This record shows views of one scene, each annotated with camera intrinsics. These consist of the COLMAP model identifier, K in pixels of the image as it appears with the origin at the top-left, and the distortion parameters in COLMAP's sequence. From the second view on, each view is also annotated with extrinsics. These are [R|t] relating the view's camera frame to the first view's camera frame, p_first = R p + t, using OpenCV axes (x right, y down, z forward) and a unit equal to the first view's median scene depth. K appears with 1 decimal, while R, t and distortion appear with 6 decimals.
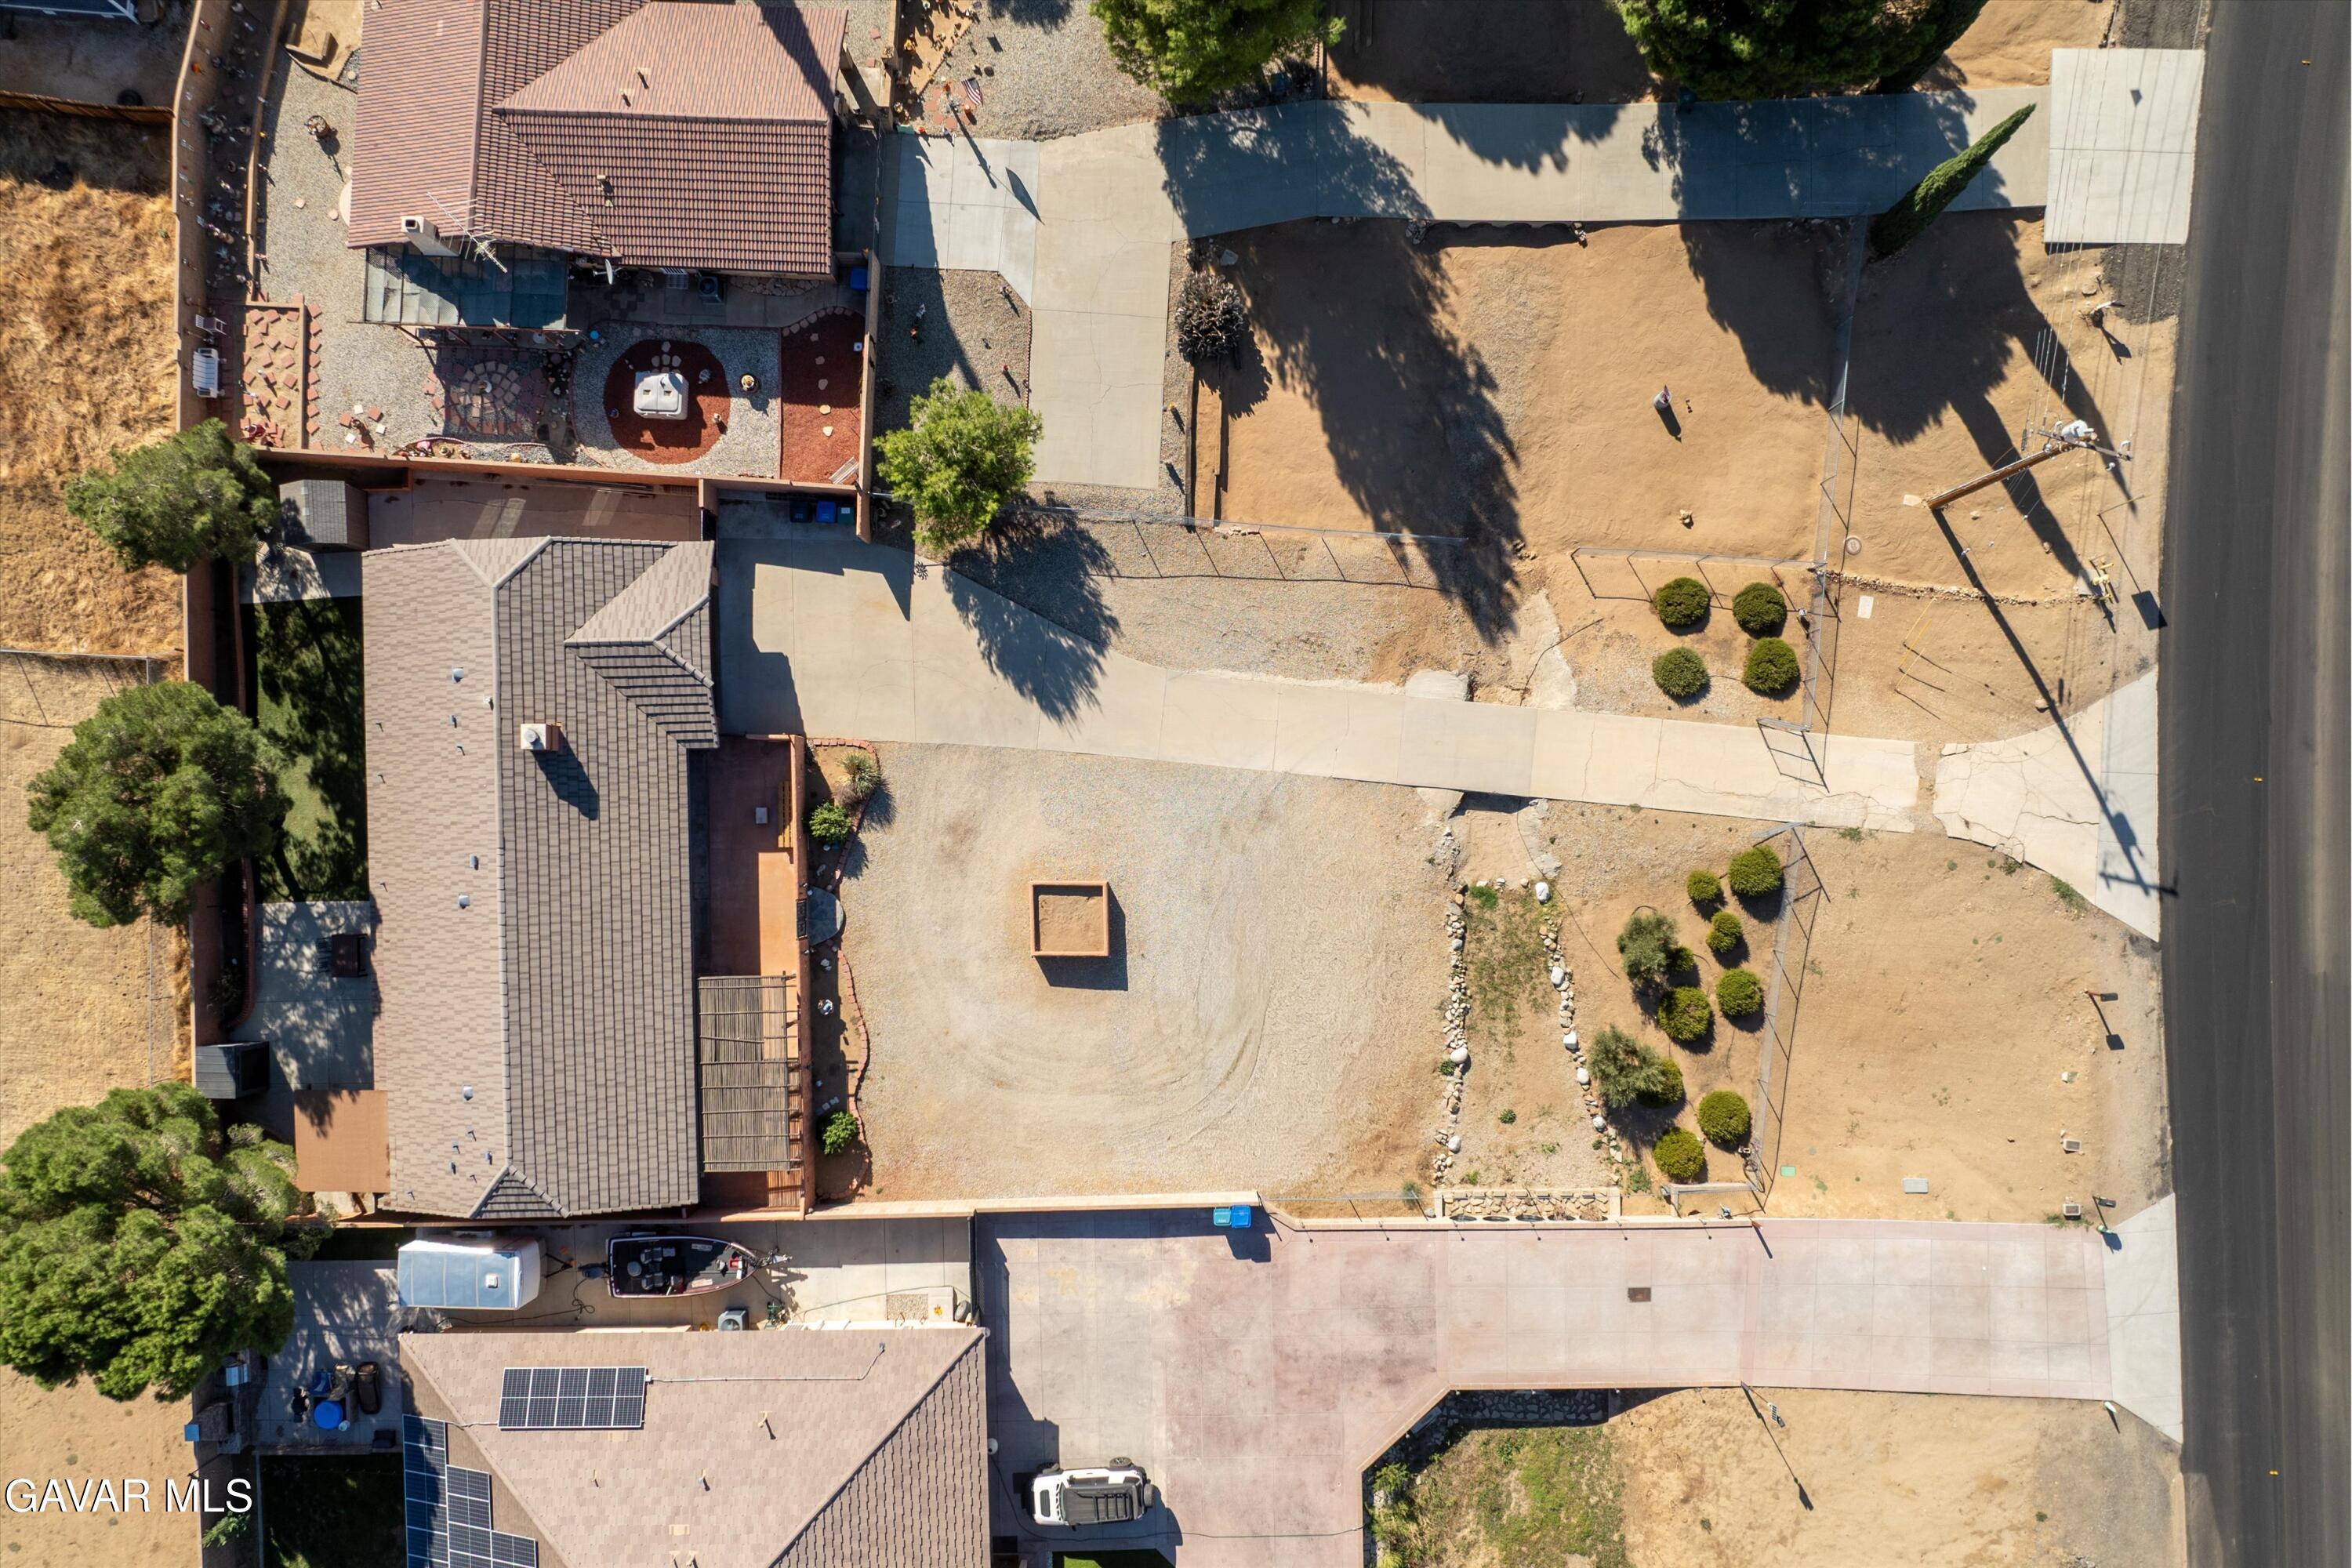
lens RADIAL K [[1644.0, 0, 1192.3], [0, 1644.0, 824.4], [0, 0, 1]] dist [-0.041017, 0.012710]
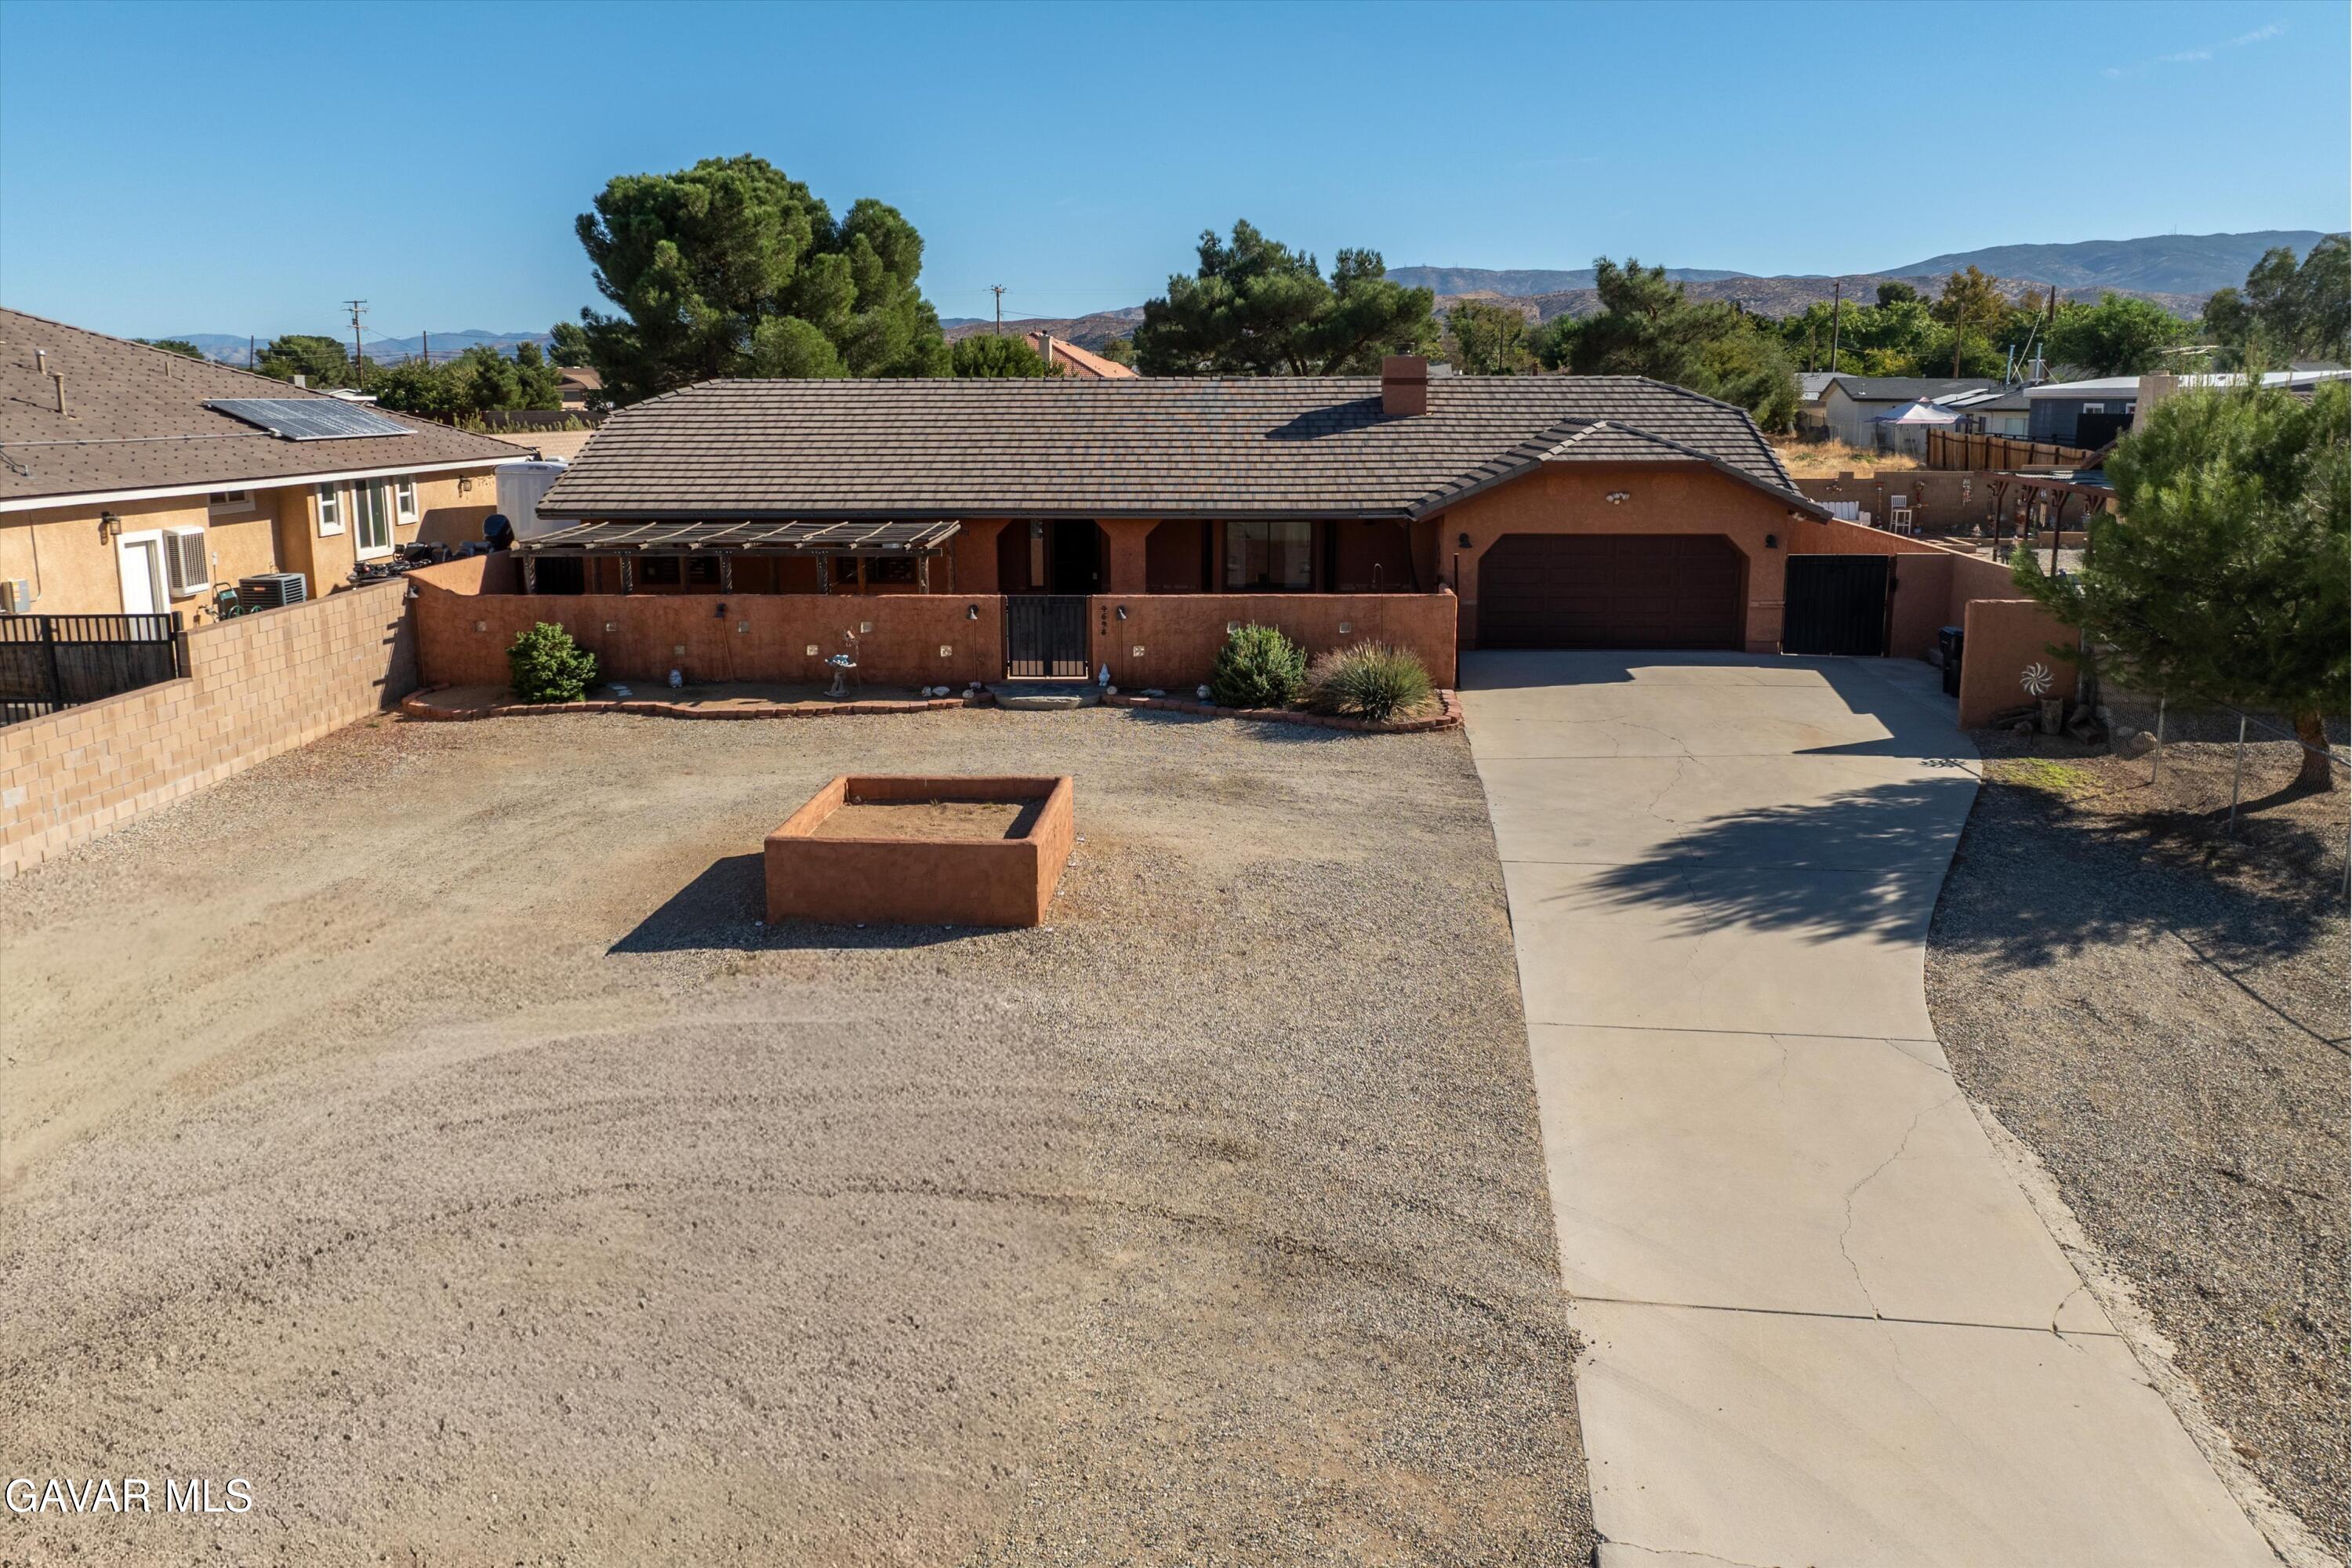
lens RADIAL K [[1644.0, 0, 1181.9], [0, 1644.0, 772.9], [0, 0, 1]] dist [-0.041017, 0.012710]
pose [[-0.047967, 0.233709, -0.971123, 0.204292], [-0.998825, -0.004495, 0.048253, -0.000965], [0.006912, 0.972296, 0.233650, 0.919503]]
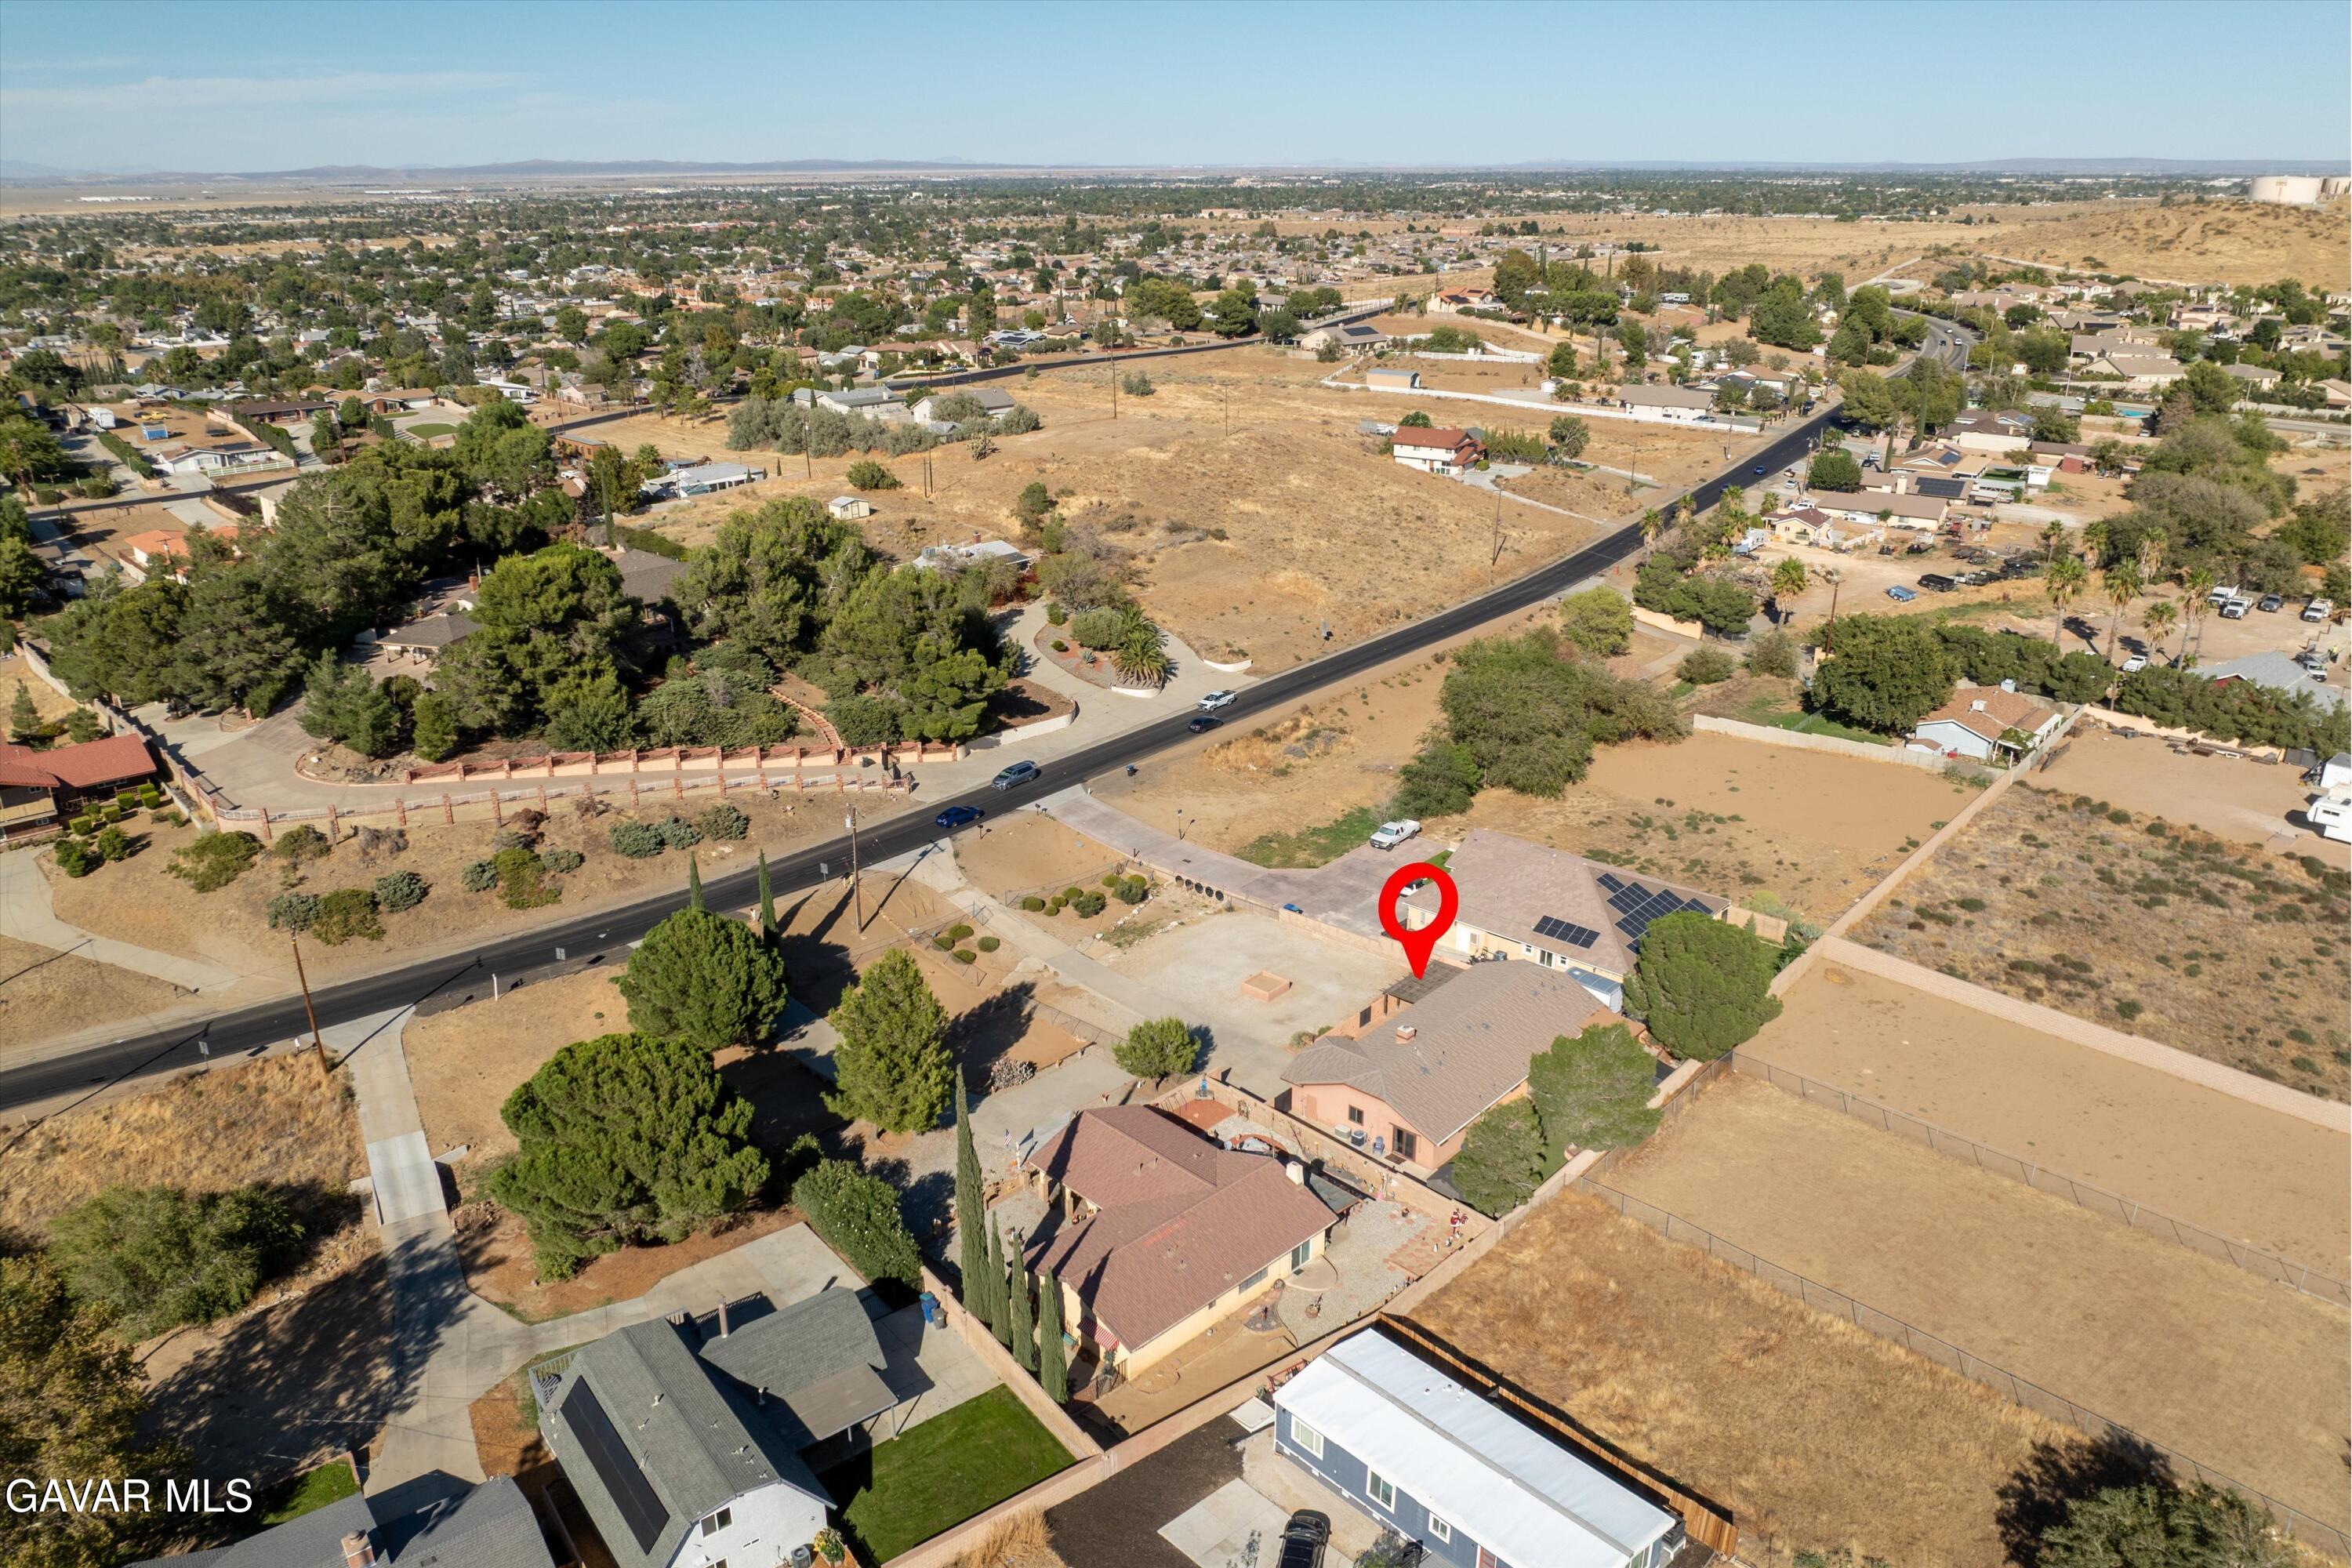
lens RADIAL K [[1644.0, 0, 1168.7], [0, 1644.0, 821.0], [0, 0, 1]] dist [-0.041017, 0.012710]
pose [[-0.731648, -0.241709, 0.637392, -1.296004], [0.681537, -0.278732, 0.676621, -1.418258], [0.014116, 0.929454, 0.368667, 0.007985]]
